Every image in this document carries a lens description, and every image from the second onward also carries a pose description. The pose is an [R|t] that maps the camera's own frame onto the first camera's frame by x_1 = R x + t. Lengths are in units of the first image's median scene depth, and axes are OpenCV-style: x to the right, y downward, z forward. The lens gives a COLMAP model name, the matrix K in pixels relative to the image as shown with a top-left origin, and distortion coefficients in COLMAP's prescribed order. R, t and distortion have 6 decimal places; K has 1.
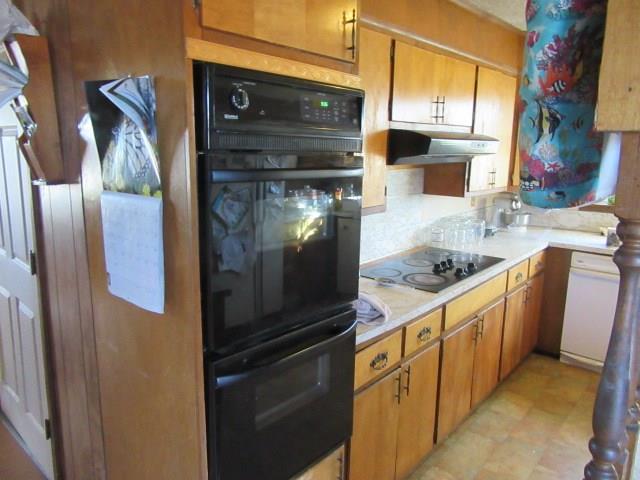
lens RADIAL K [[468.9, 0, 318.0], [0, 468.9, 239.4], [0, 0, 1]] dist [-0.006909, 0.004478]
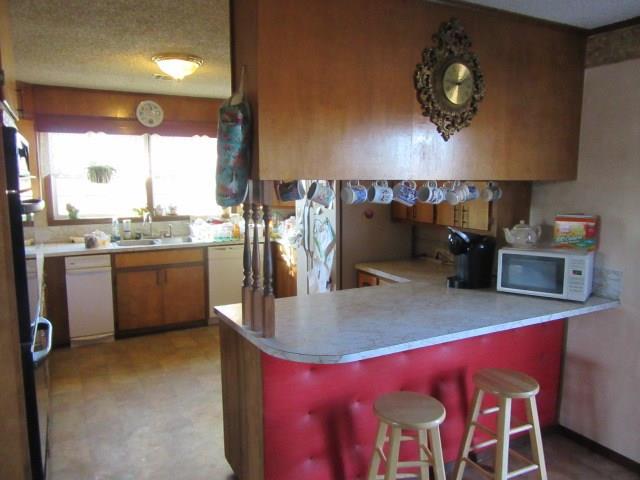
lens RADIAL K [[468.9, 0, 319.2], [0, 468.9, 239.1], [0, 0, 1]] dist [-0.006909, 0.004478]
pose [[0.335142, -0.140583, 0.931620, -0.406933], [0.180225, 0.980112, 0.083067, -0.003515], [-0.924770, 0.140062, 0.353813, -0.085723]]
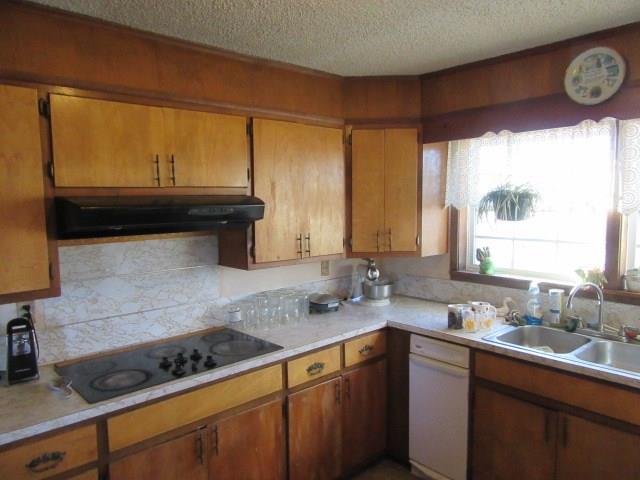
lens RADIAL K [[468.9, 0, 320.8], [0, 468.9, 239.2], [0, 0, 1]] dist [-0.006909, 0.004478]
pose [[0.994222, -0.014728, -0.106332, 0.497586], [0.002496, 0.993448, -0.114256, -0.046033], [0.107318, 0.113330, 0.987744, 0.171049]]
